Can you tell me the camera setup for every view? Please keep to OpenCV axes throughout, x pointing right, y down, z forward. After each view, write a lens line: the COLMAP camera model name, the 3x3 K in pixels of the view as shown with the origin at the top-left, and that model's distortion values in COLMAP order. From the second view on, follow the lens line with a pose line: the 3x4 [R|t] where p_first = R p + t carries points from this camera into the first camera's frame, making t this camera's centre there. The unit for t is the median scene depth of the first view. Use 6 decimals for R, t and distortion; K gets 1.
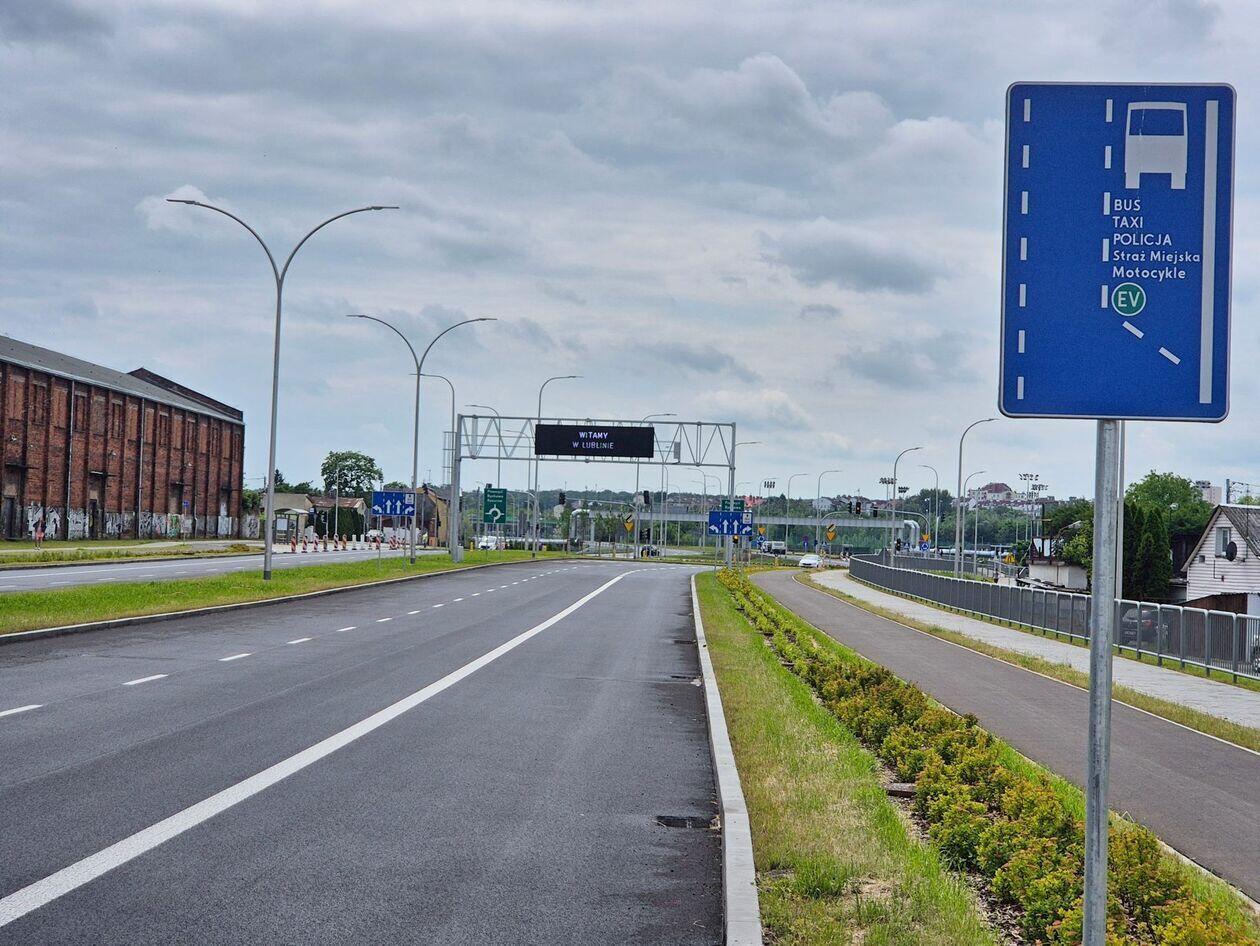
lens RADIAL K [[2369.5, 0, 630.6], [0, 2369.5, 482.6], [0, 0, 1]] dist [-0.130657, 0.000000]
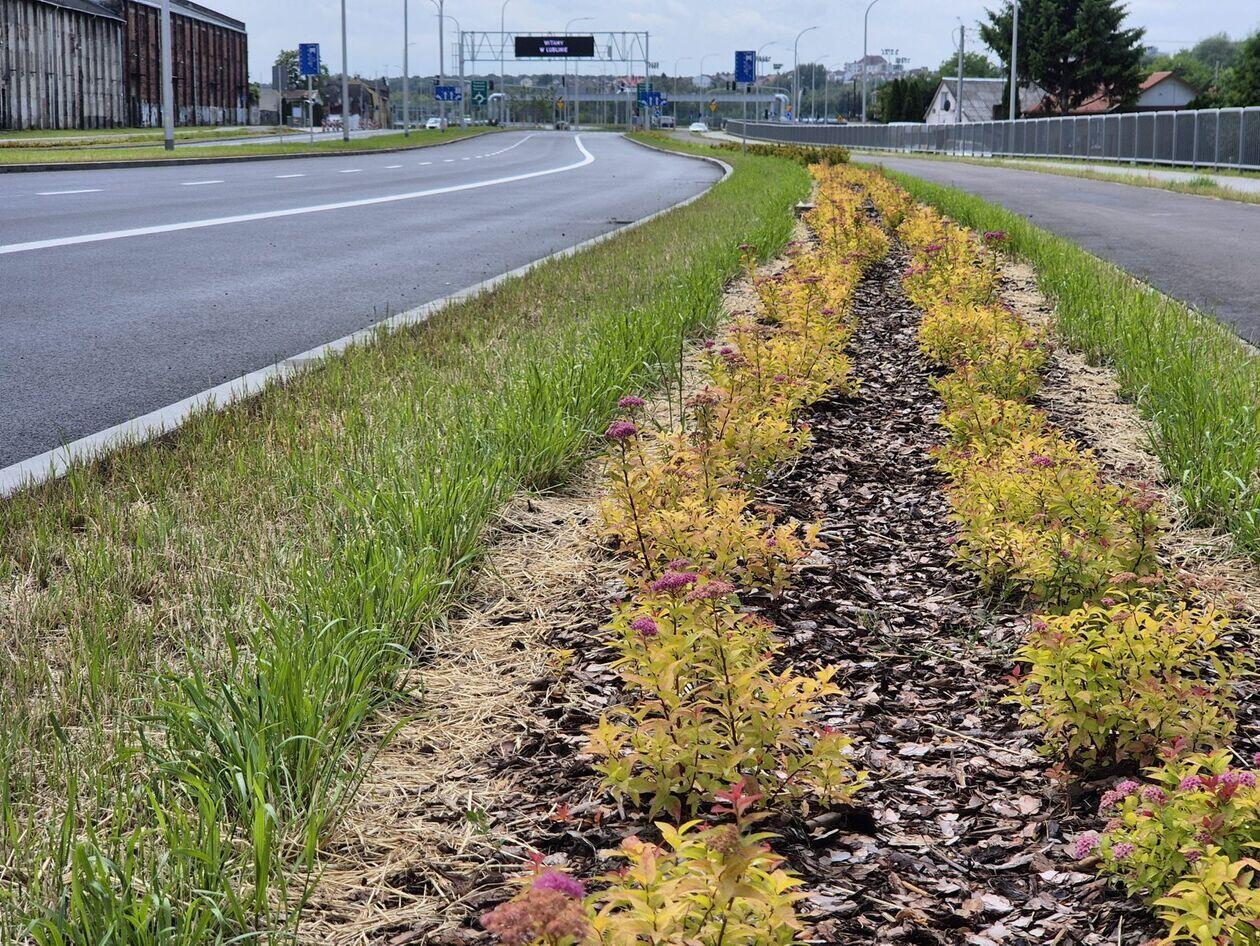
lens RADIAL K [[2410.8, 0, 625.5], [0, 2410.8, 474.5], [0, 0, 1]] dist [0.041240, 0.000000]
pose [[0.998276, -0.038179, 0.044587, -0.036503], [0.030141, 0.985194, 0.168772, -0.005489], [-0.050370, -0.167137, 0.984646, -0.408912]]
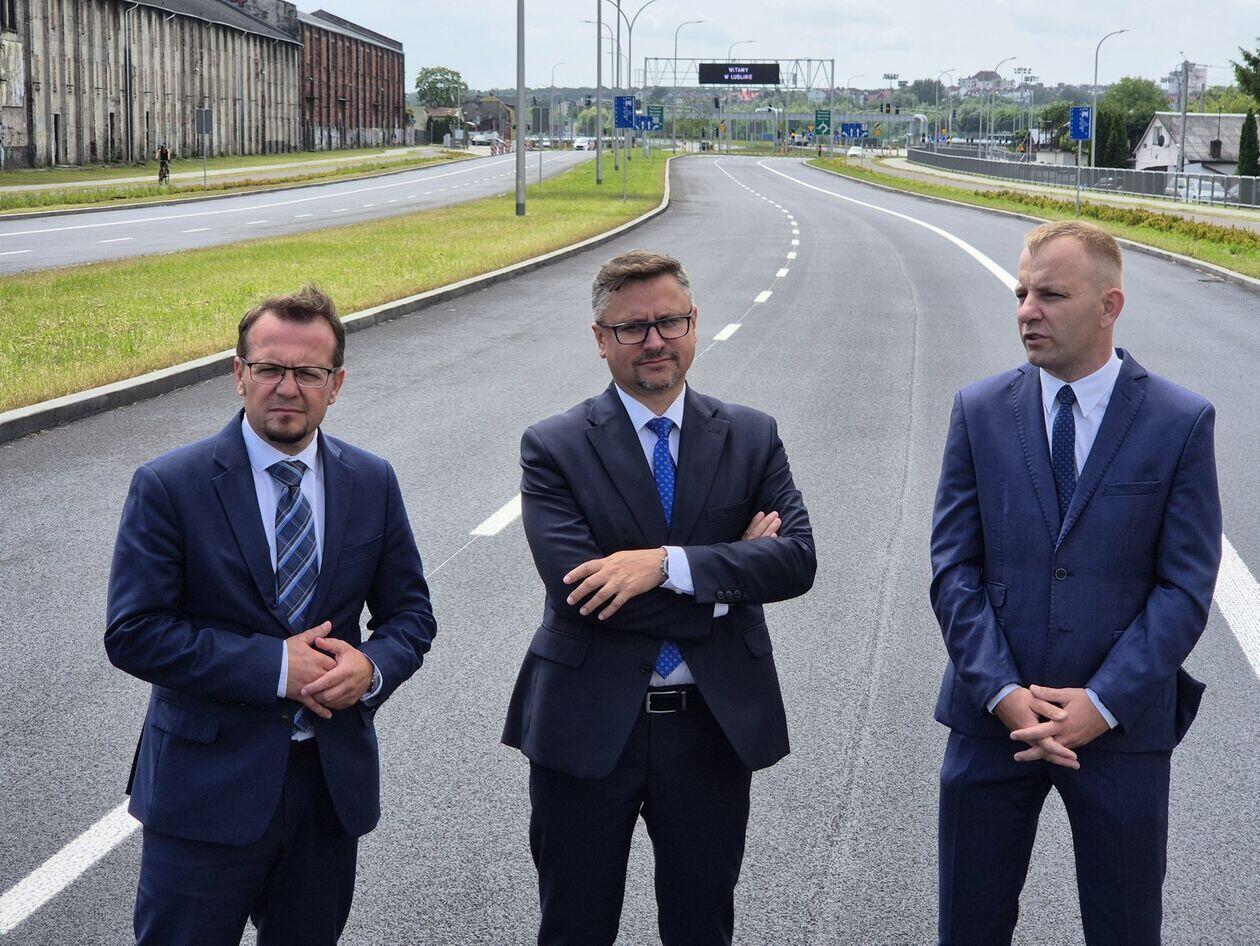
lens RADIAL K [[2410.8, 0, 639.0], [0, 2410.8, 473.9], [0, 0, 1]] dist [0.041240, 0.000000]
pose [[0.999632, -0.024895, 0.010739, -0.074727], [0.022810, 0.986327, 0.163216, -0.014014], [-0.014655, -0.162911, 0.986532, -0.388407]]
